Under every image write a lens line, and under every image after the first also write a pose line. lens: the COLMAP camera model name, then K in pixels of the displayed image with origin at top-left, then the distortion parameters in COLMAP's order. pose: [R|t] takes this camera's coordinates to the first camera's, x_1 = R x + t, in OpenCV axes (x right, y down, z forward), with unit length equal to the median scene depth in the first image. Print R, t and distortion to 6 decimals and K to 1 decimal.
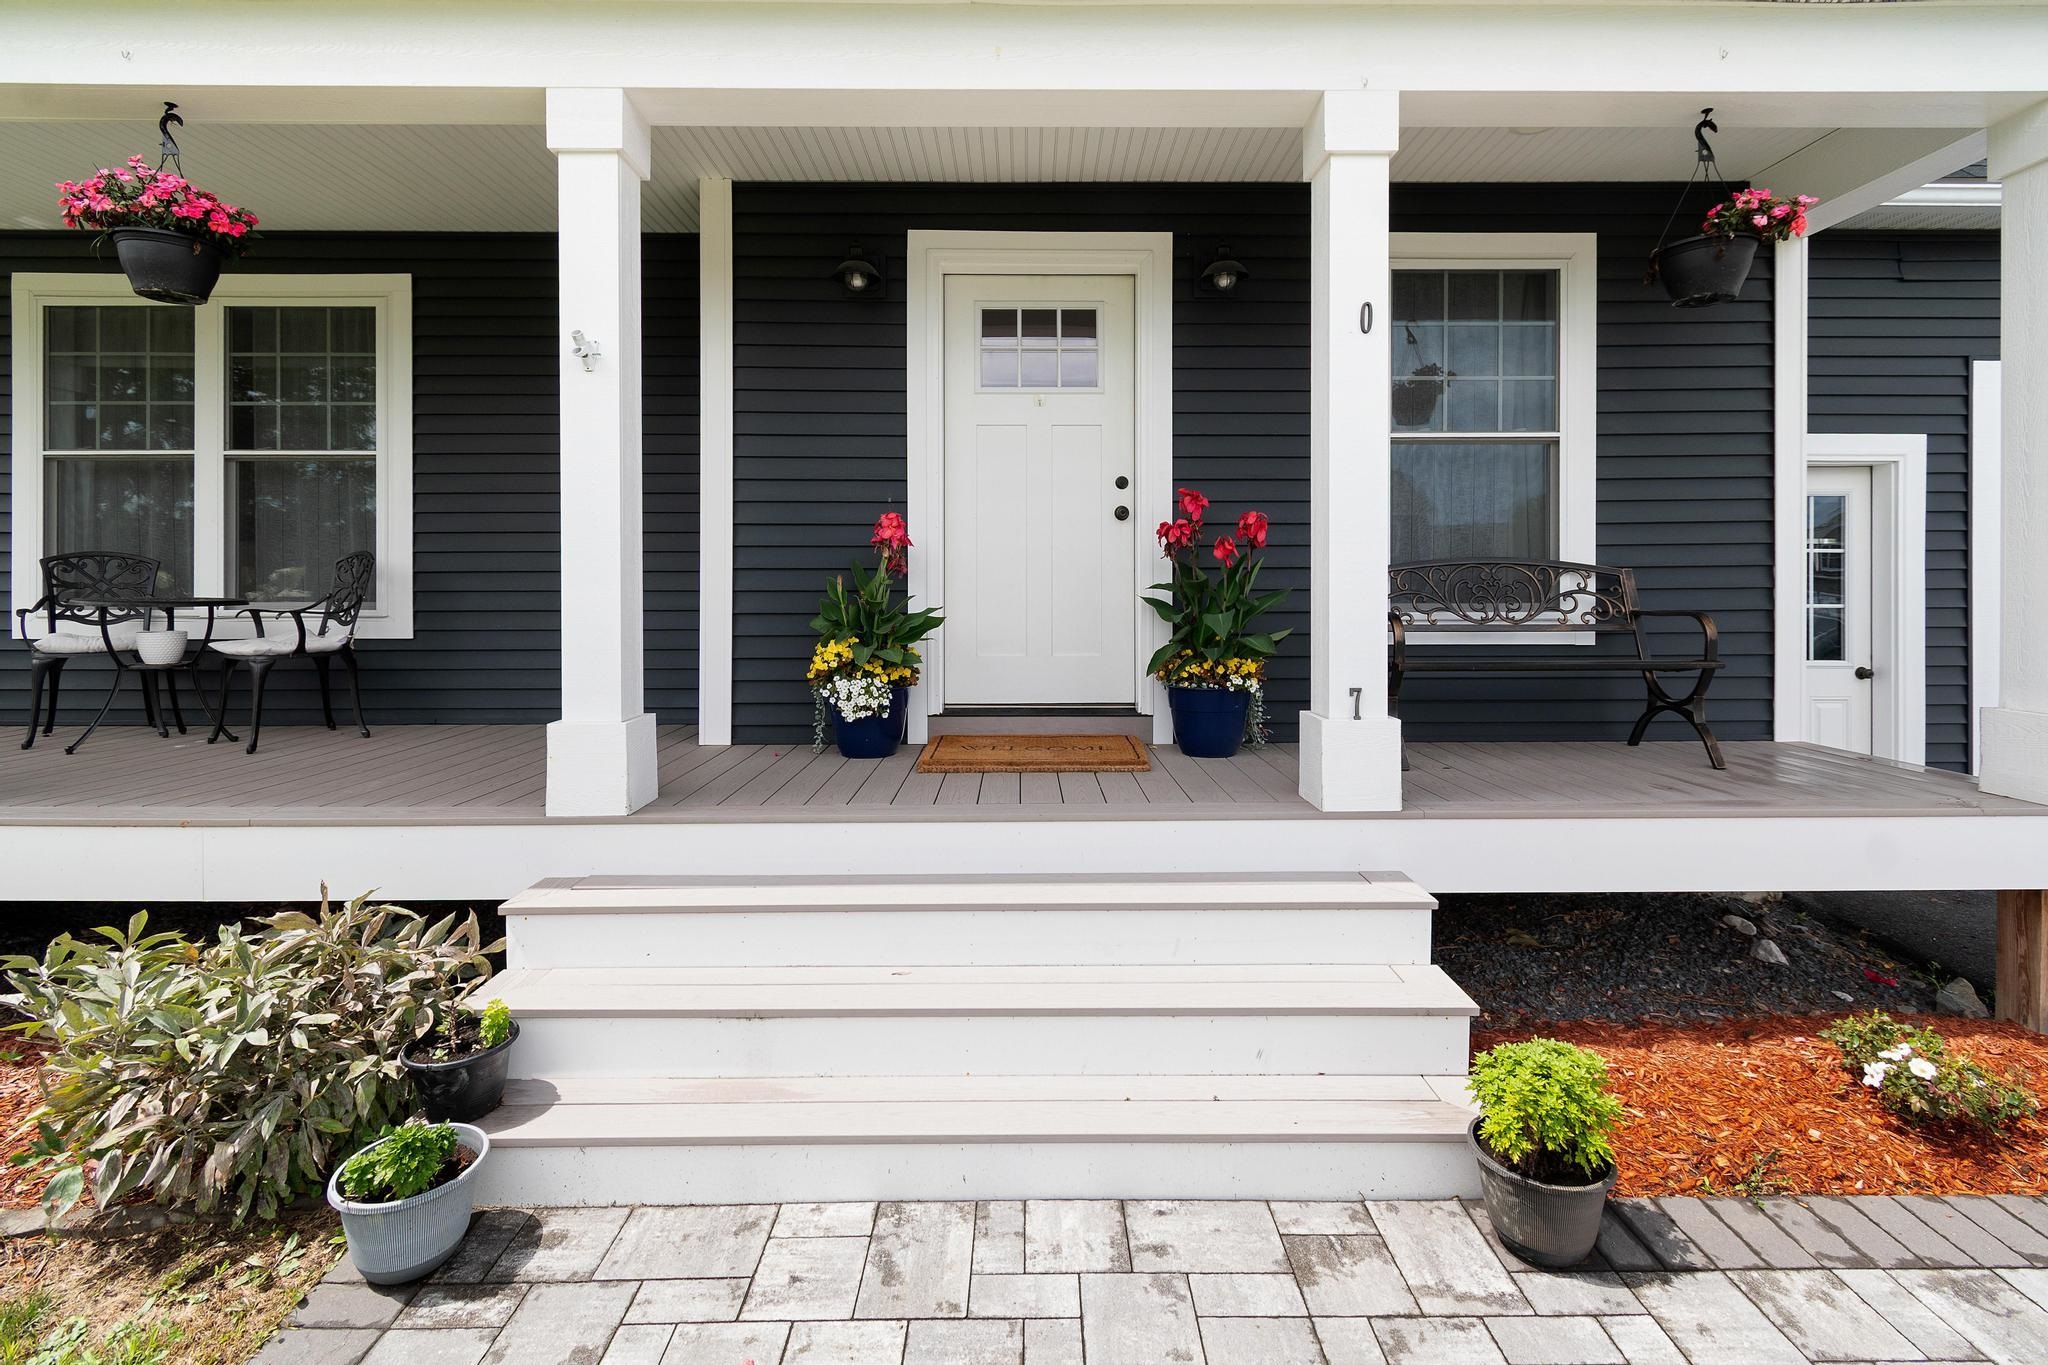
lens RADIAL K [[930.9, 0, 1035.8], [0, 930.9, 588.6], [0, 0, 1]] dist [0.002528, 0.000157]
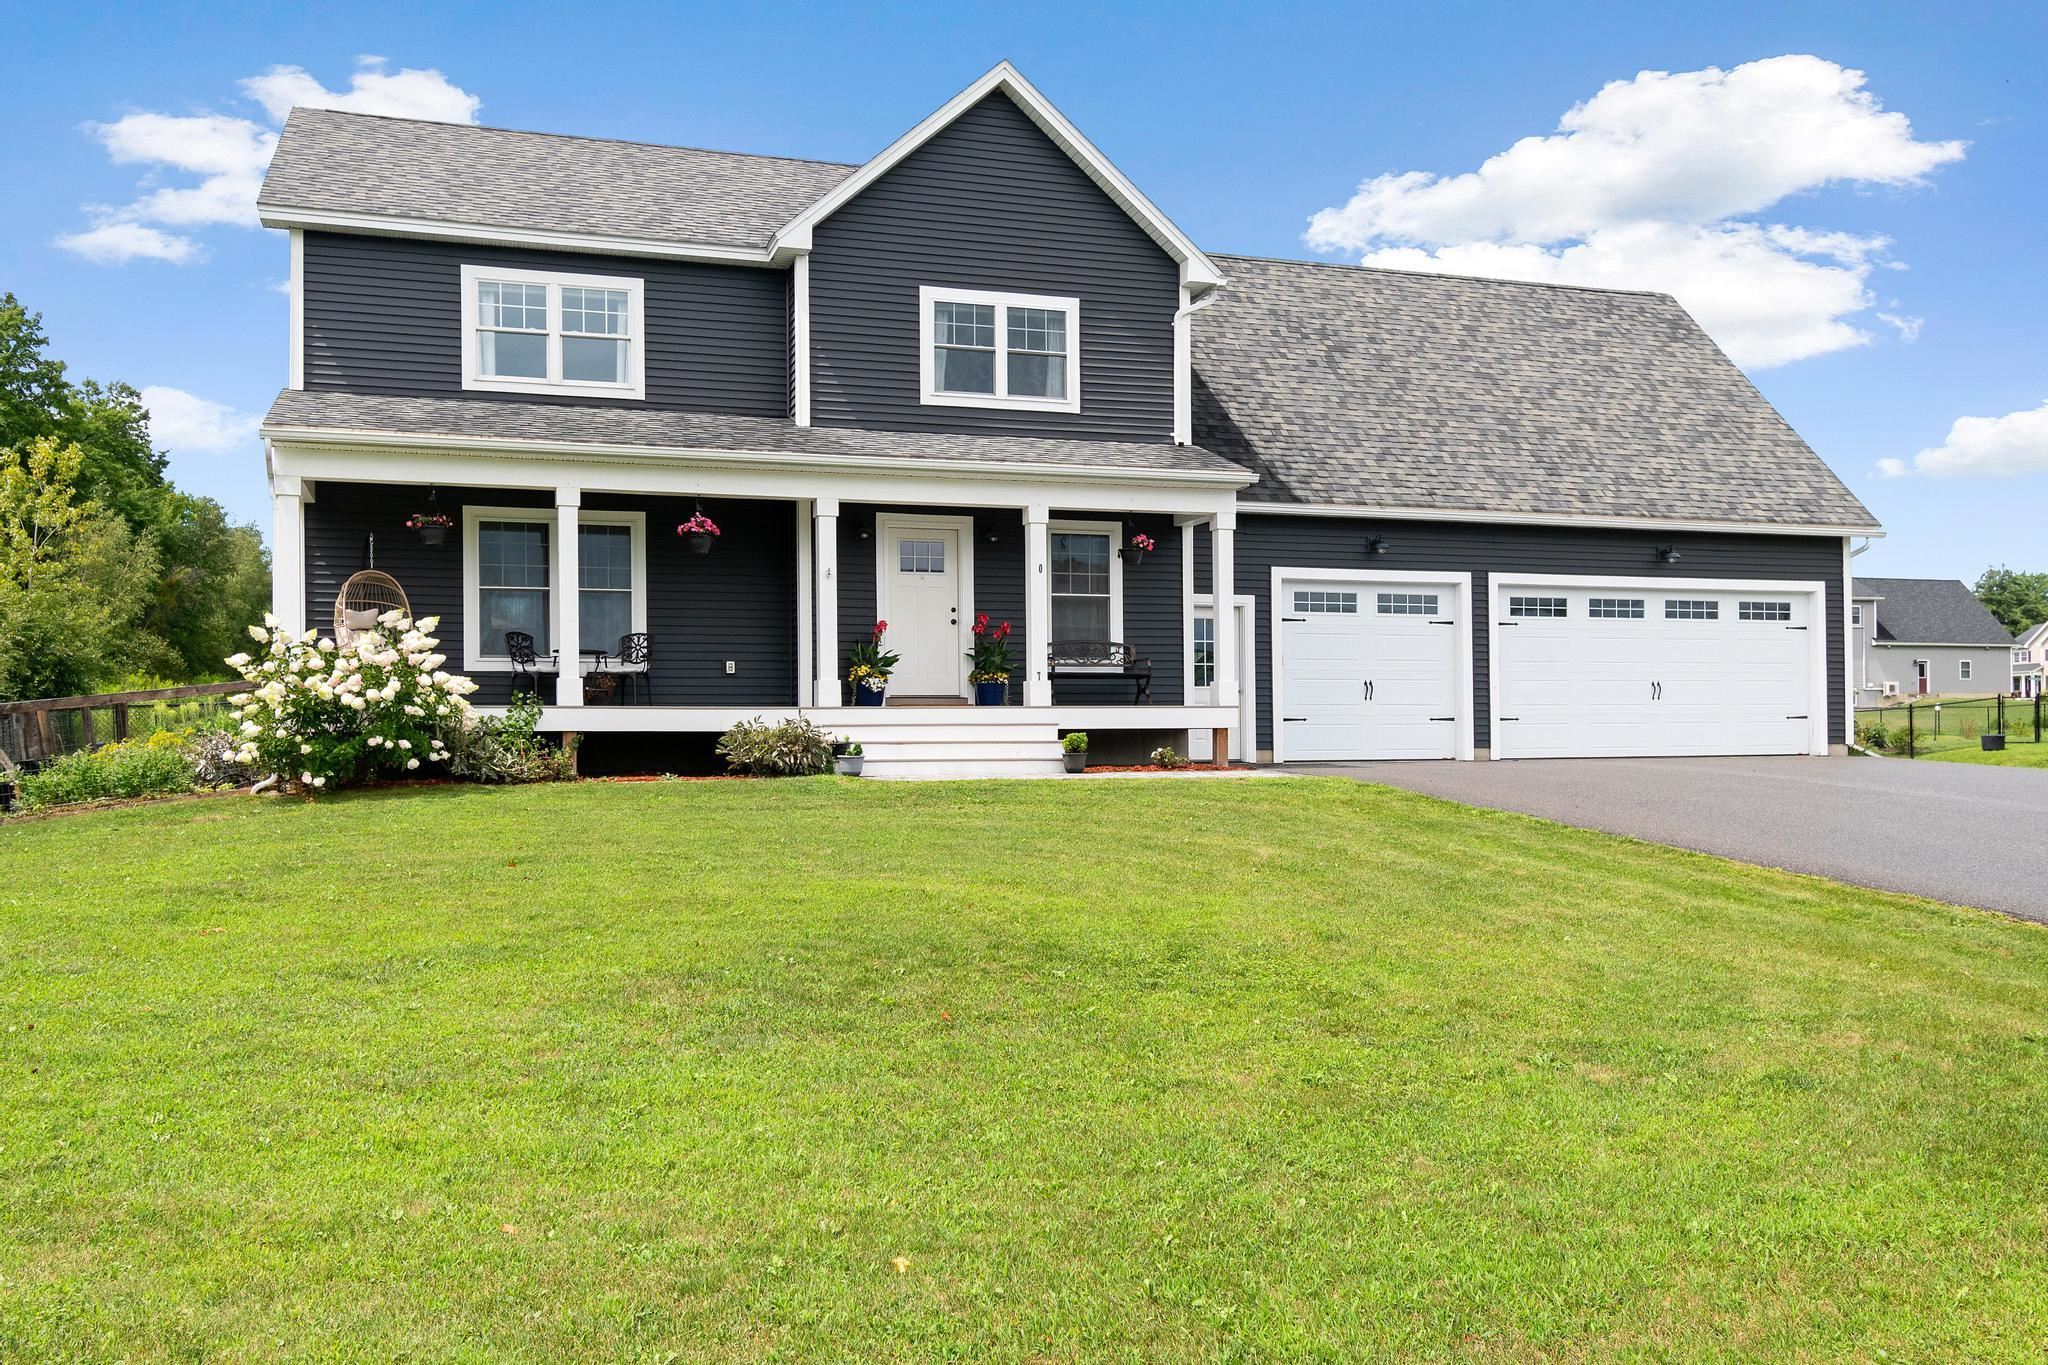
lens RADIAL K [[1732.6, 0, 1024.1], [0, 1732.6, 742.0], [0, 0, 1]] dist [0.004540, -0.000143]
pose [[0.952989, -0.006284, 0.302940, -1.305125], [0.008985, 0.999931, -0.007524, 0.321294], [-0.302872, 0.009892, 0.952980, -4.024189]]
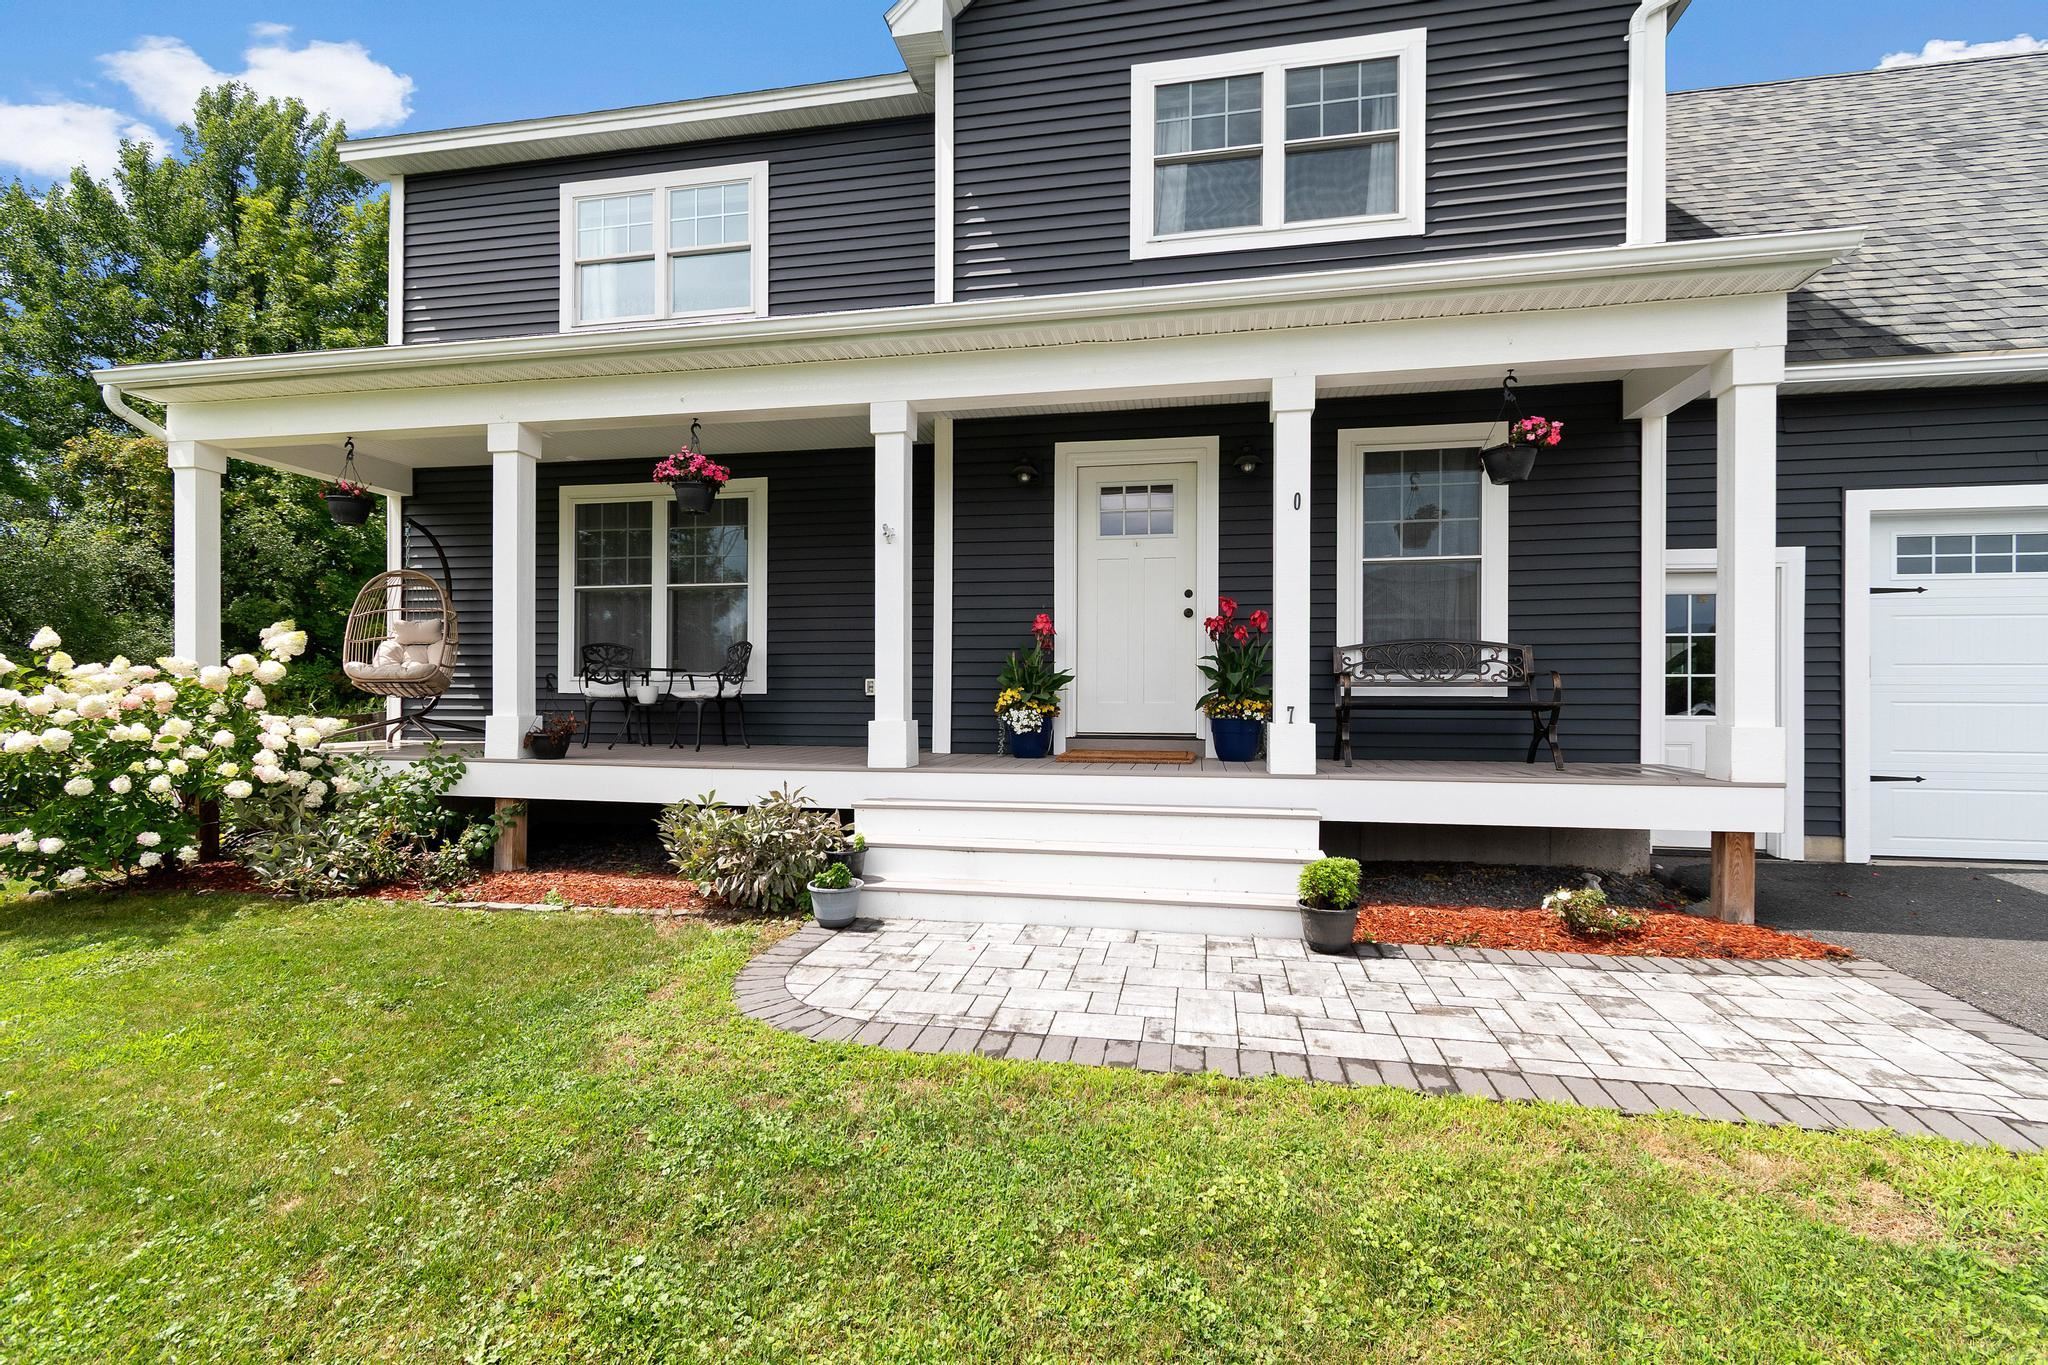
lens RADIAL K [[913.7, 0, 1027.3], [0, 913.7, 695.1], [0, 0, 1]] dist [0.001865, -0.000016]
pose [[0.979585, 0.003809, -0.200995, 0.150759], [-0.003738, 0.999993, 0.000733, 0.064343], [0.200996, 0.000033, 0.979592, -0.634798]]
